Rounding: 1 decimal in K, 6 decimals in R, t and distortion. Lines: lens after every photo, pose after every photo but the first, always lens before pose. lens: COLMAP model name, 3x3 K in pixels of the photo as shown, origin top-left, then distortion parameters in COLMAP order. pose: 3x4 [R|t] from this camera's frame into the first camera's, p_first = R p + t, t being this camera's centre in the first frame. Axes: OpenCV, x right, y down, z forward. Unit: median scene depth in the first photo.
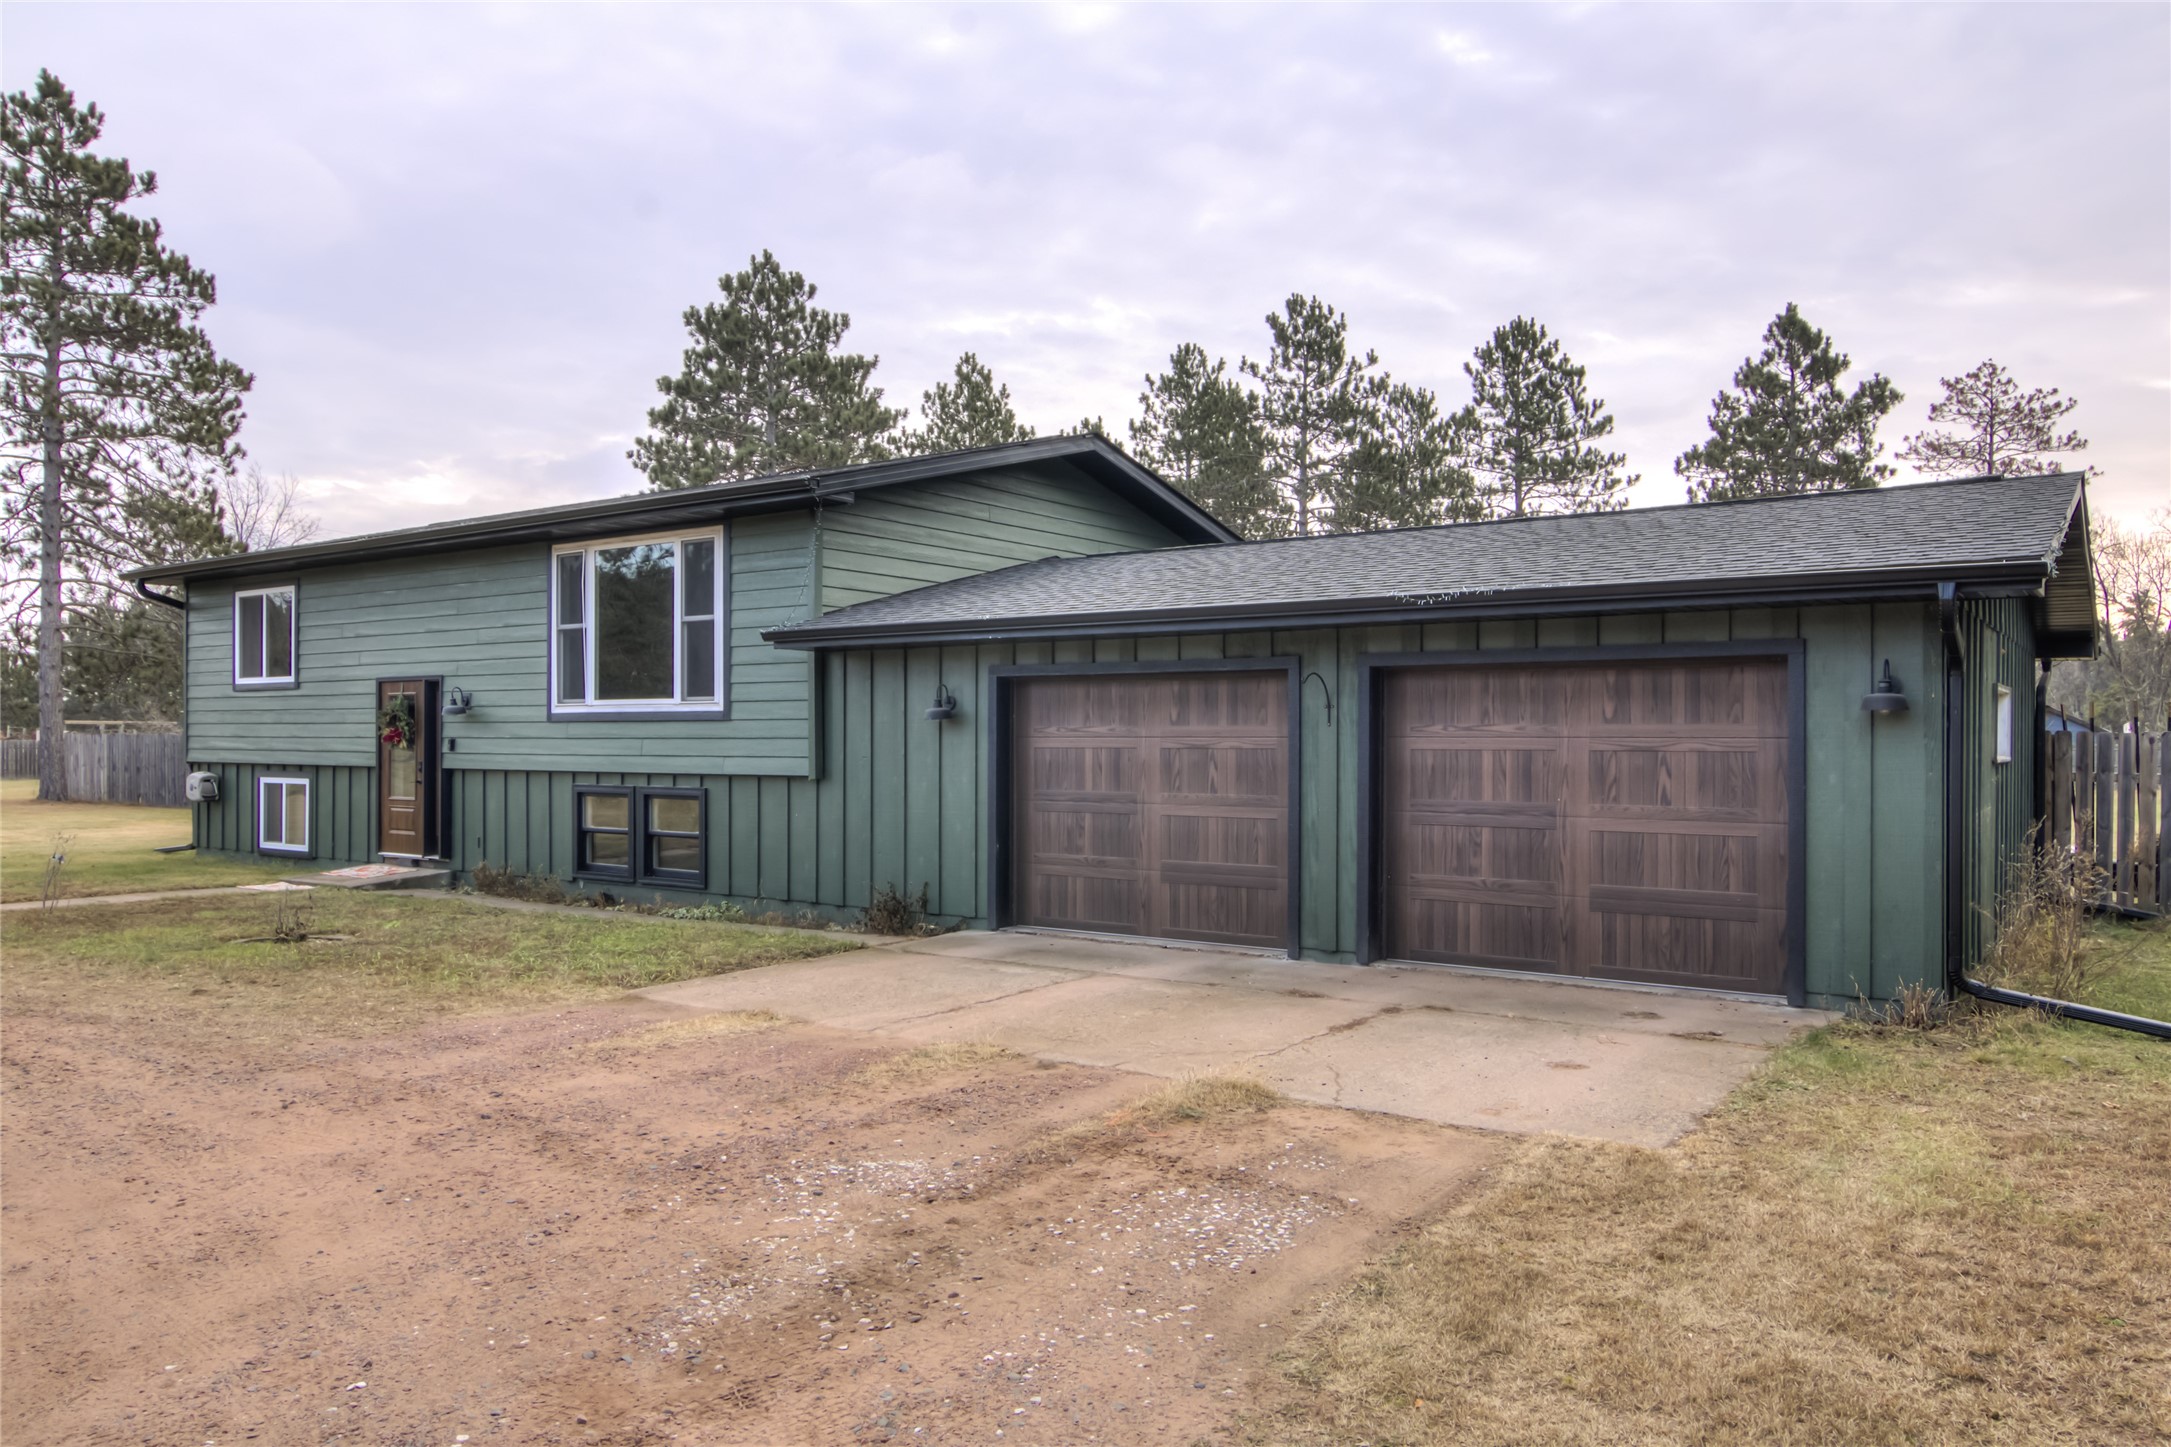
lens RADIAL K [[1501.6, 0, 1089.0], [0, 1501.6, 733.4], [0, 0, 1]] dist [-0.003197, -0.001328]
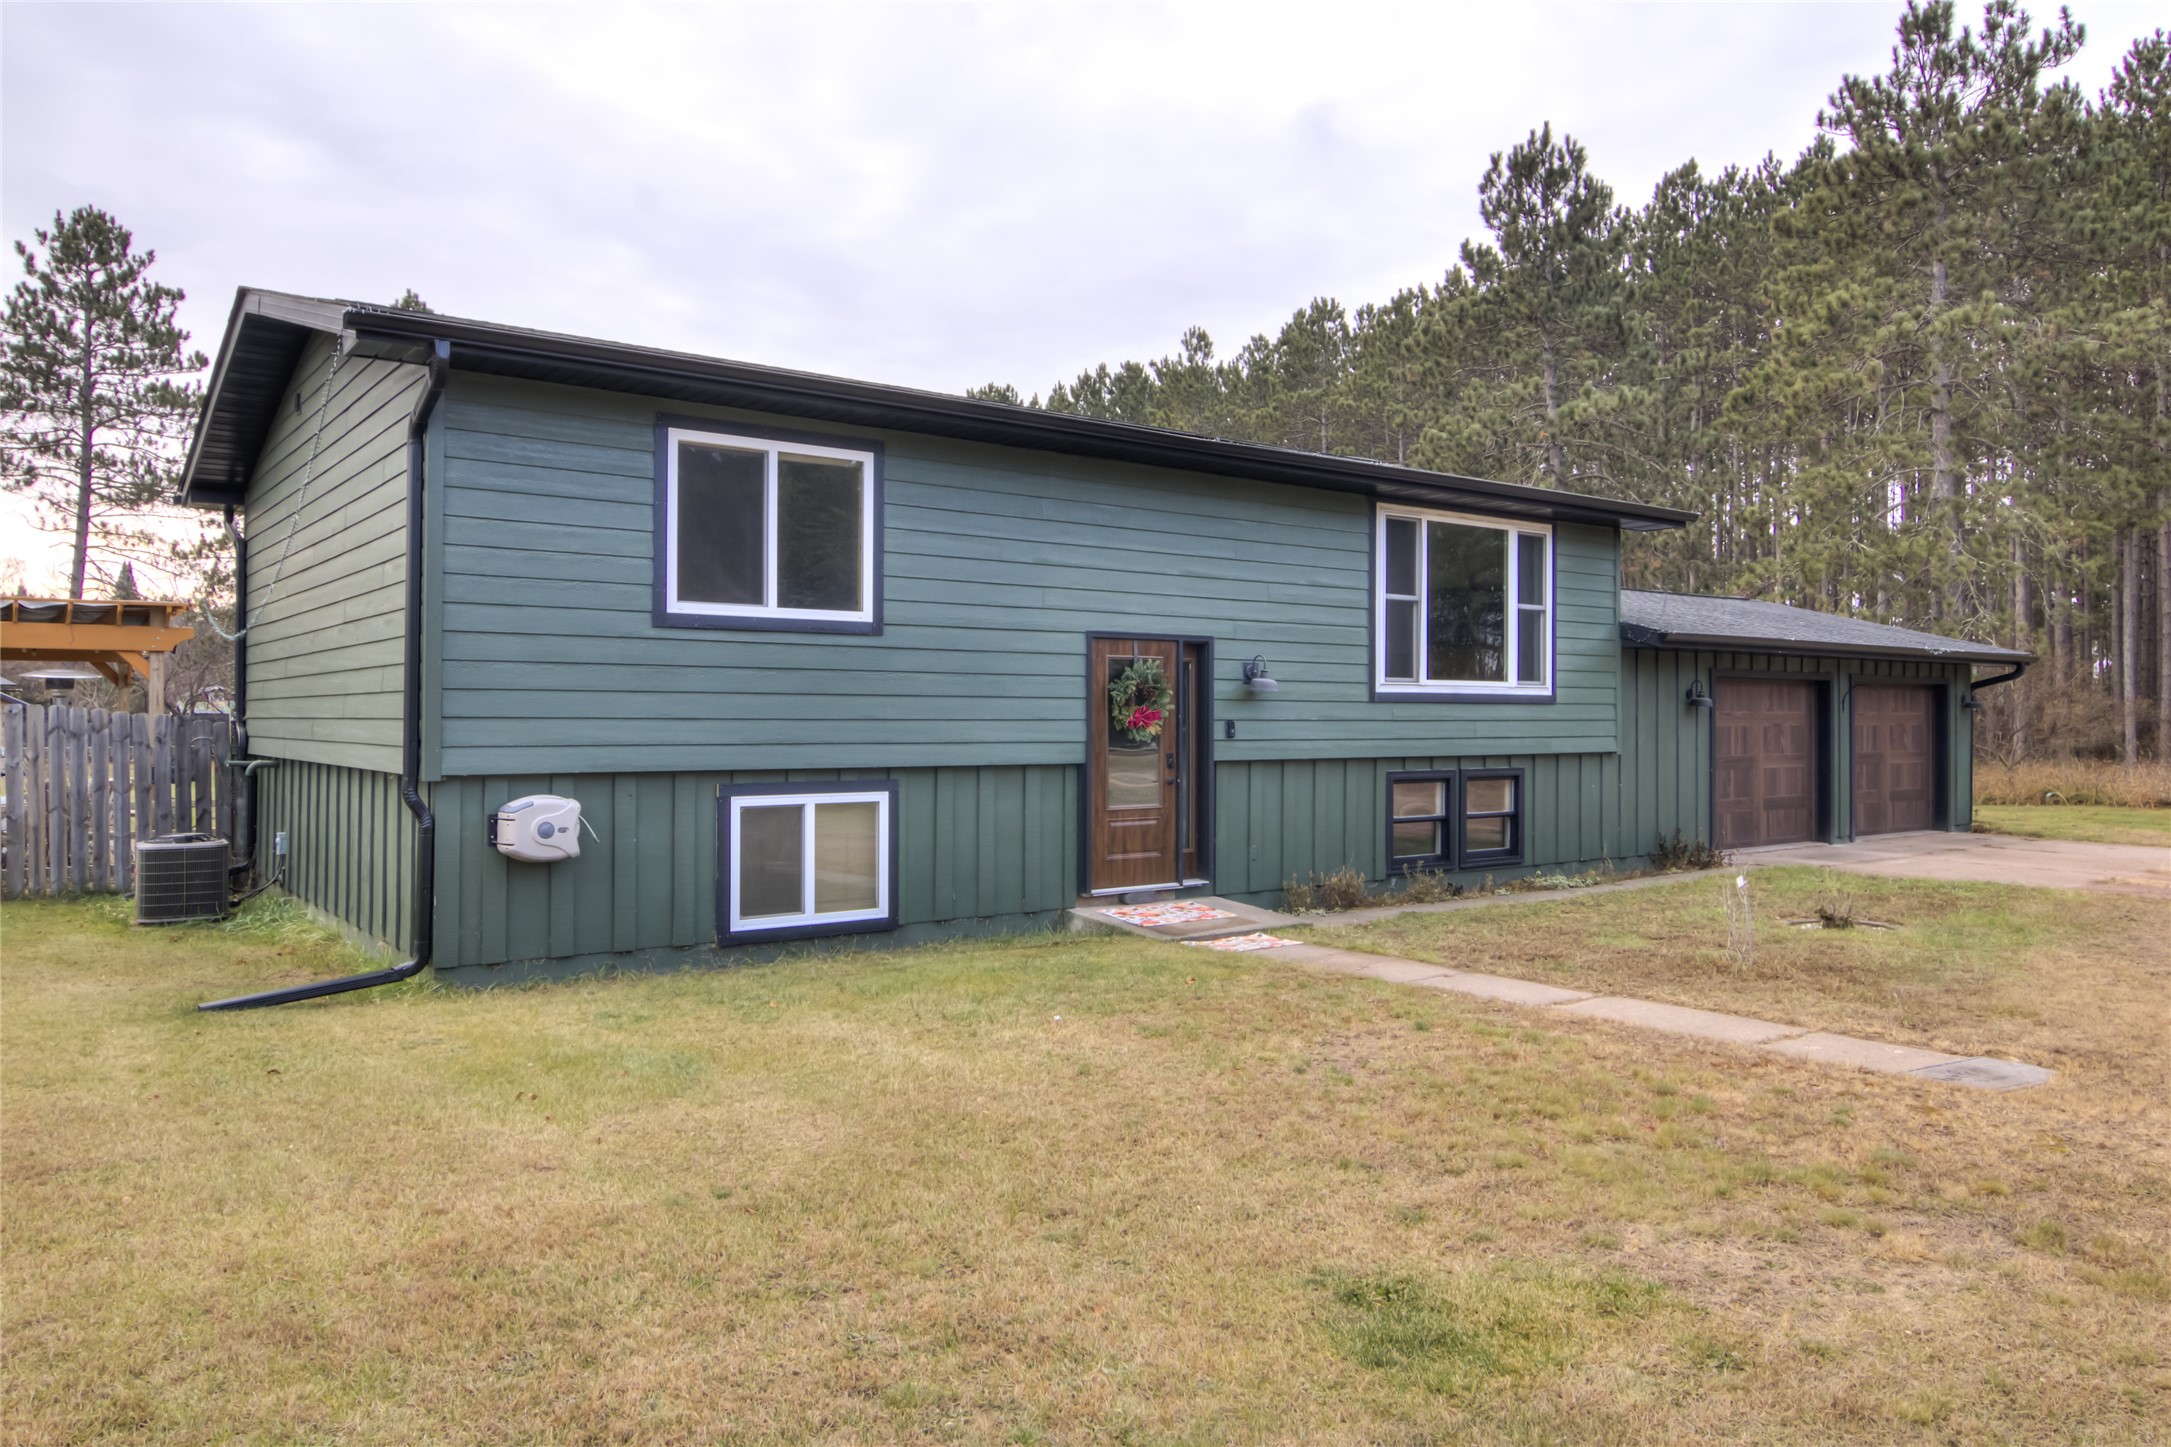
lens RADIAL K [[1501.6, 0, 1077.3], [0, 1501.6, 711.3], [0, 0, 1]] dist [-0.003197, -0.001328]
pose [[0.303637, 0.009079, 0.952745, -1.157550], [0.001663, 0.999948, -0.010059, 0.005952], [-0.952786, 0.004639, 0.303606, 0.832346]]
